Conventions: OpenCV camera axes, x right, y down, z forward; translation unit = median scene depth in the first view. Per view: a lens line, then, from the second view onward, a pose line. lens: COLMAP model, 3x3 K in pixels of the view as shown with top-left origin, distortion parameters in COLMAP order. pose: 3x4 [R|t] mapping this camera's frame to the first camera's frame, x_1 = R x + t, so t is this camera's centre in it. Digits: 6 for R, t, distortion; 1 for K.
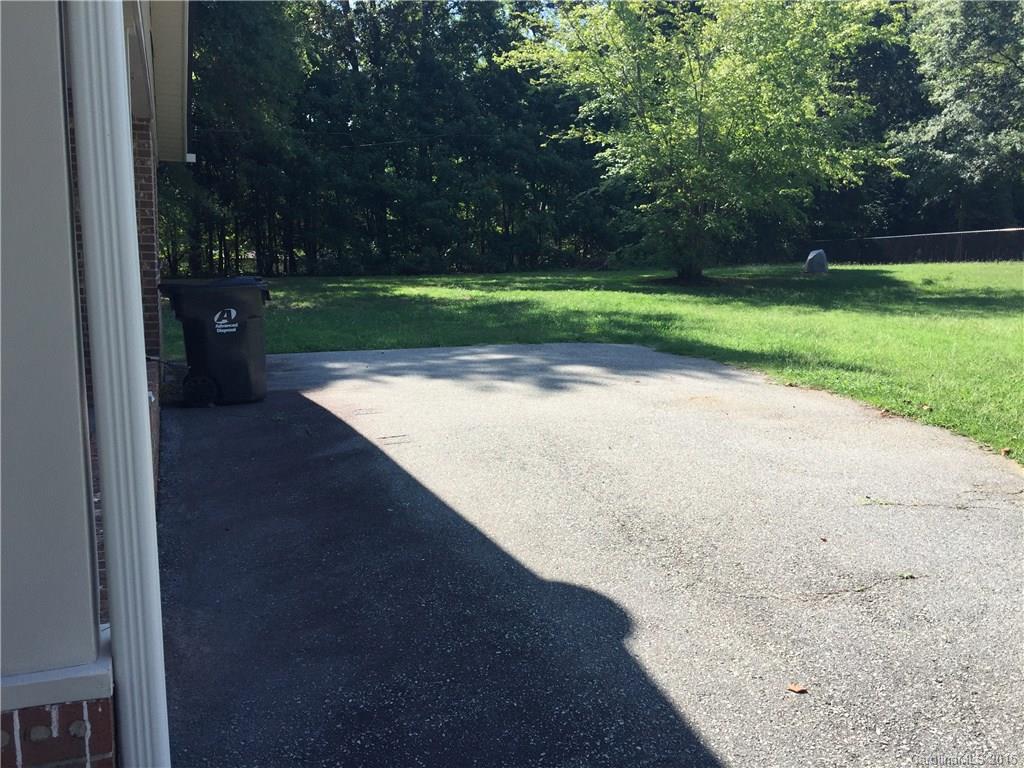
lens RADIAL K [[858.2, 0, 514.4], [0, 858.2, 387.6], [0, 0, 1]] dist [0.073204, -0.100452]
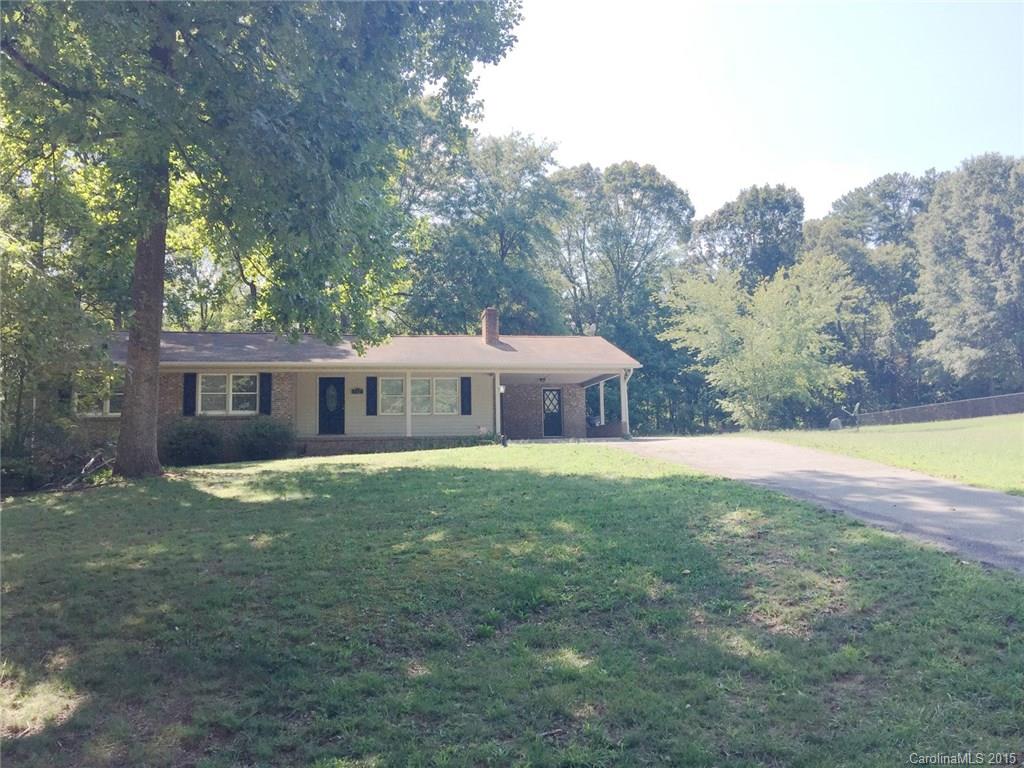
lens RADIAL K [[858.2, 0, 514.4], [0, 858.2, 387.6], [0, 0, 1]] dist [0.073204, -0.100452]
pose [[0.976746, -0.044754, -0.209678, 0.071221], [-0.004332, 0.973653, -0.227996, 0.228169], [0.214358, 0.223602, 0.950817, -1.041407]]
